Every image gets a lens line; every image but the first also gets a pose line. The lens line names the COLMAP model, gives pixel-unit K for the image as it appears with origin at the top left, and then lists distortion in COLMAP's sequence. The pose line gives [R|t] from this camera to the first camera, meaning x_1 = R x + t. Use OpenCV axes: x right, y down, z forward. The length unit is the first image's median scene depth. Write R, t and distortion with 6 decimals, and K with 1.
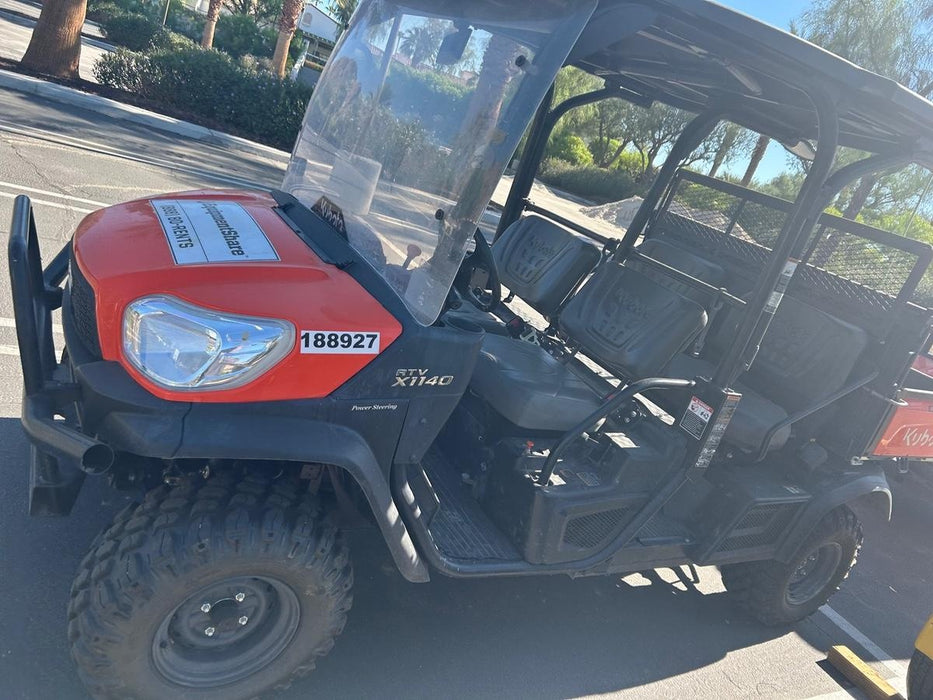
lens RADIAL K [[713.3, 0, 471.2], [0, 713.3, 343.0], [0, 0, 1]] dist [0.073785, -0.092002]
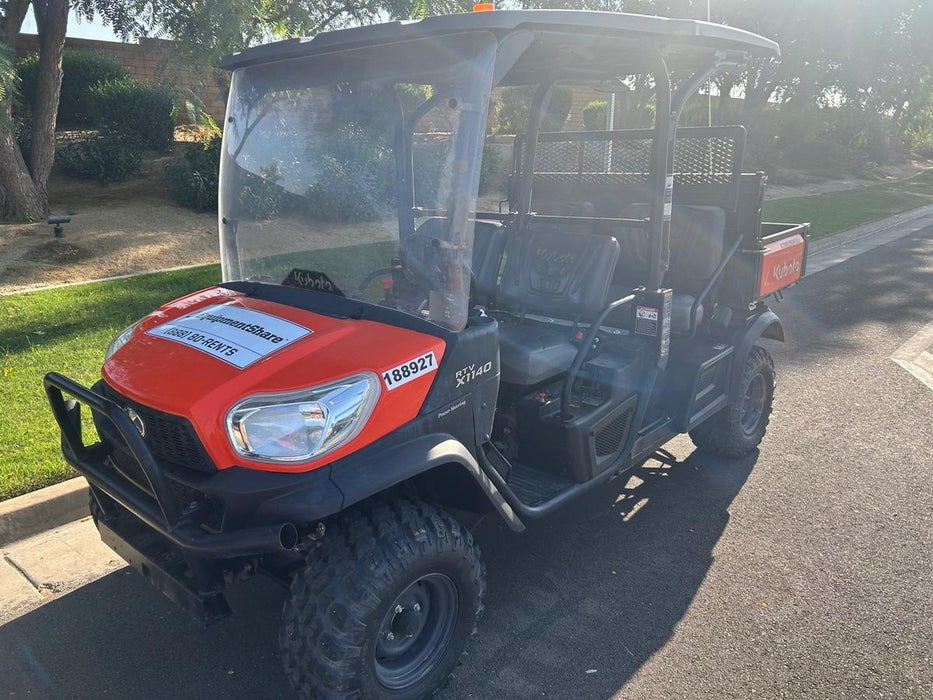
lens RADIAL K [[713.3, 0, 462.2], [0, 713.3, 352.1], [0, 0, 1]] dist [0.073785, -0.092002]
pose [[0.895429, -0.400914, 0.193583, -0.315424], [0.396626, 0.915873, 0.062173, -0.067448], [-0.202224, 0.021108, 0.979112, -0.195957]]
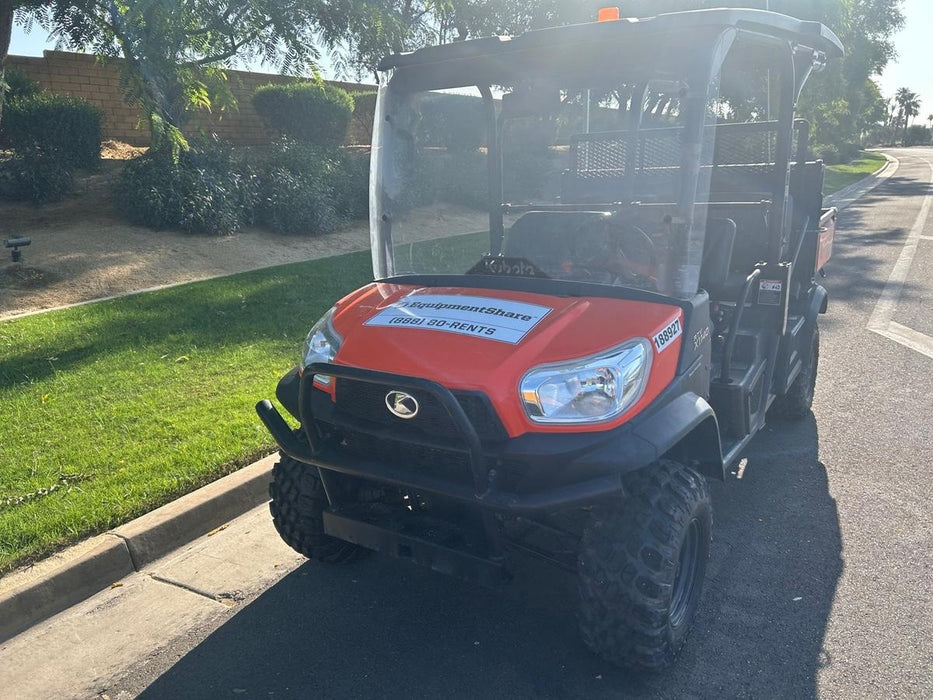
lens RADIAL K [[713.3, 0, 472.9], [0, 713.3, 357.8], [0, 0, 1]] dist [0.073785, -0.092002]
pose [[0.820063, -0.458052, 0.343054, -0.924535], [0.445099, 0.887304, 0.120745, -0.275858], [-0.359700, 0.053675, 0.931523, -0.104699]]
